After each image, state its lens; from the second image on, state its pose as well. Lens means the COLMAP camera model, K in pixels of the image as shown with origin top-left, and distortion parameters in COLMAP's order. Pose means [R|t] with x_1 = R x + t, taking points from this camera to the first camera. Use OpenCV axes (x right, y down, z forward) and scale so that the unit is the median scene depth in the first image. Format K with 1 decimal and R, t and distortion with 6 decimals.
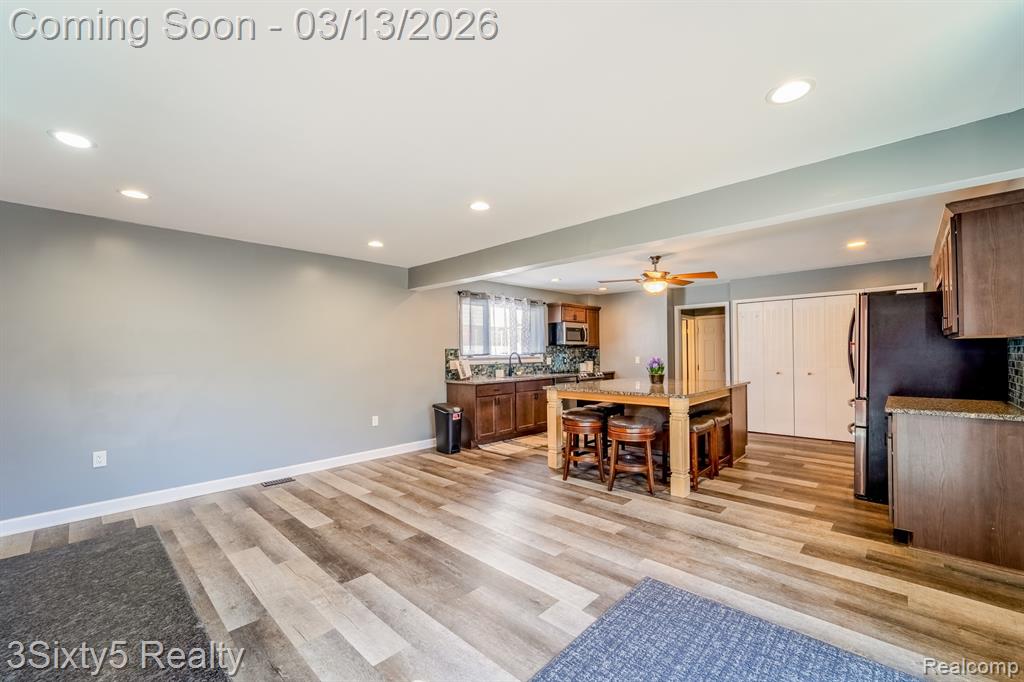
lens RADIAL K [[423.7, 0, 502.9], [0, 423.7, 355.7], [0, 0, 1]] dist [0.000672, 0.000054]
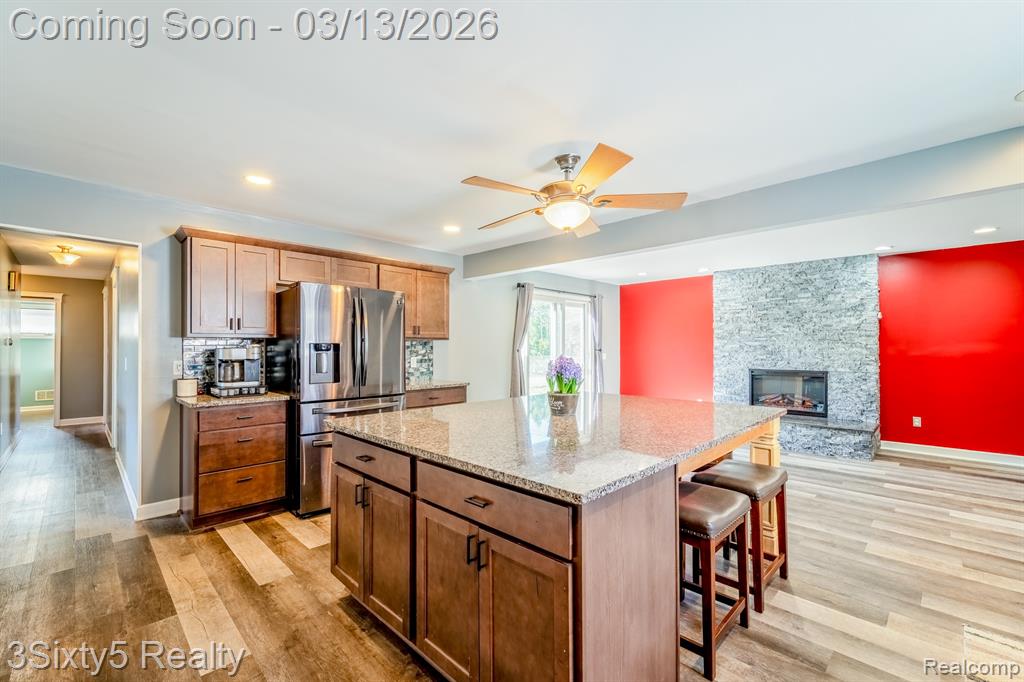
lens RADIAL K [[432.7, 0, 499.2], [0, 432.7, 341.6], [0, 0, 1]] dist [-0.000231, -0.001108]
pose [[-0.999796, 0.011112, 0.016877, 0.556704], [0.011002, 0.999918, -0.006599, -0.014204], [-0.016949, -0.006412, -0.999836, 1.926994]]
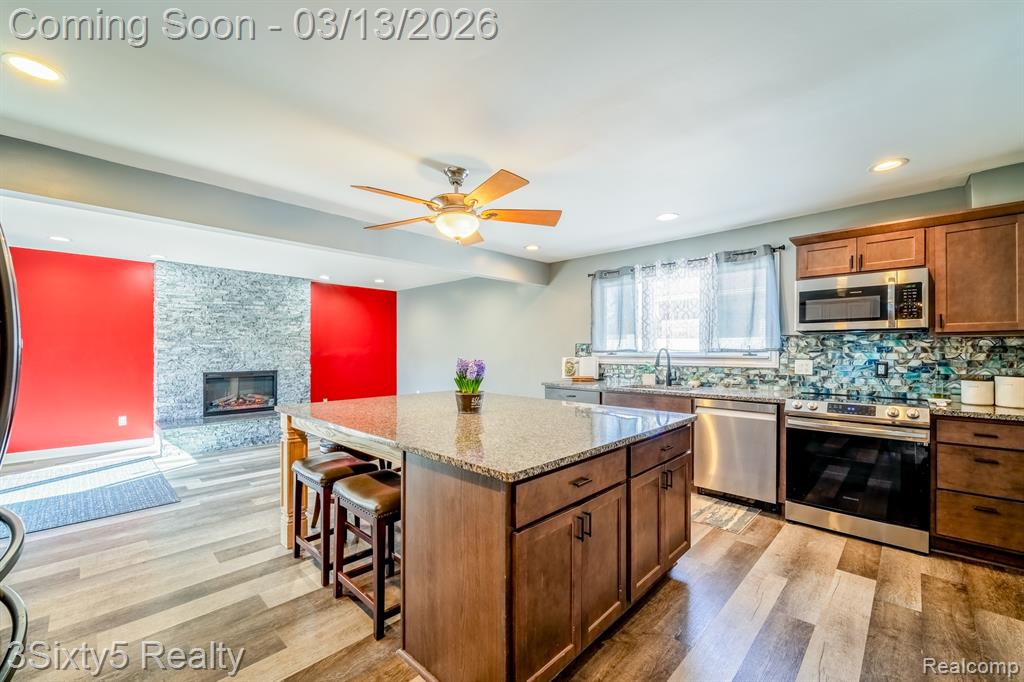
lens RADIAL K [[409.7, 0, 511.4], [0, 409.7, 350.5], [0, 0, 1]] dist [-0.000848, -0.000006]
pose [[0.005453, 0.013181, -0.999898, 1.119372], [-0.007214, 0.999888, 0.013142, -0.018617], [0.999959, 0.007142, 0.005547, 1.359587]]
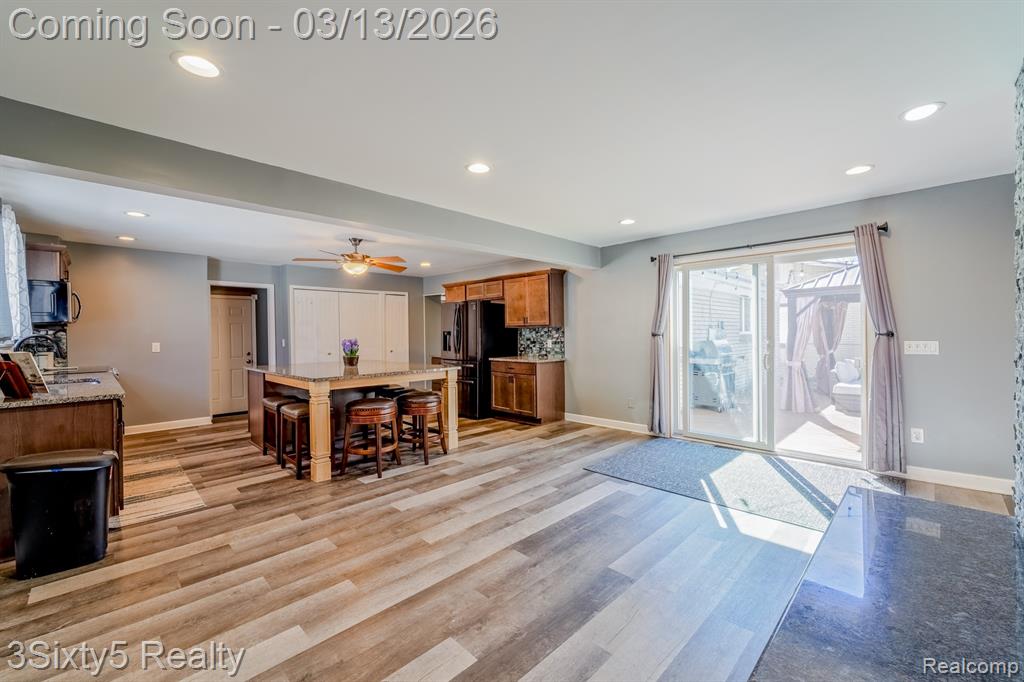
lens RADIAL K [[424.0, 0, 520.9], [0, 424.0, 334.8], [0, 0, 1]] dist [0.001044, 0.000104]
pose [[-0.007811, 0.005864, 0.999952, -0.818654], [0.017864, 0.999824, -0.005724, 0.008586], [-0.999810, 0.017818, -0.007914, 0.788313]]
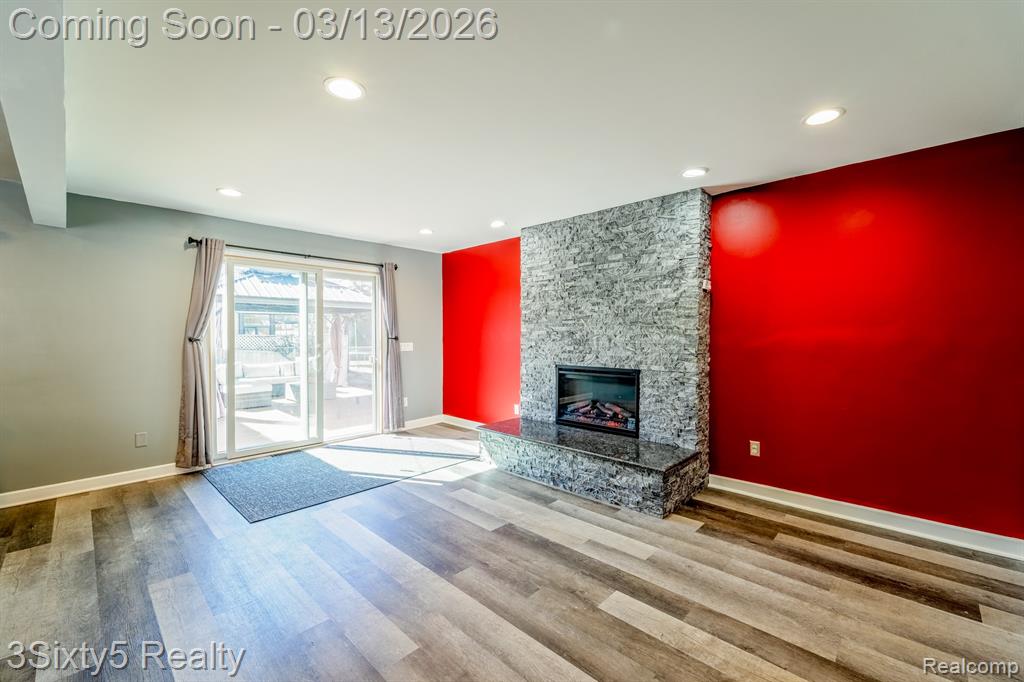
lens RADIAL K [[415.1, 0, 512.0], [0, 415.1, 341.0], [0, 0, 1]] dist [-0.000275, 0.000021]
pose [[-0.999766, 0.012318, -0.017801, -0.236273], [0.011937, 0.999702, 0.021314, 0.000141], [0.018058, 0.021097, -0.999614, 1.369380]]
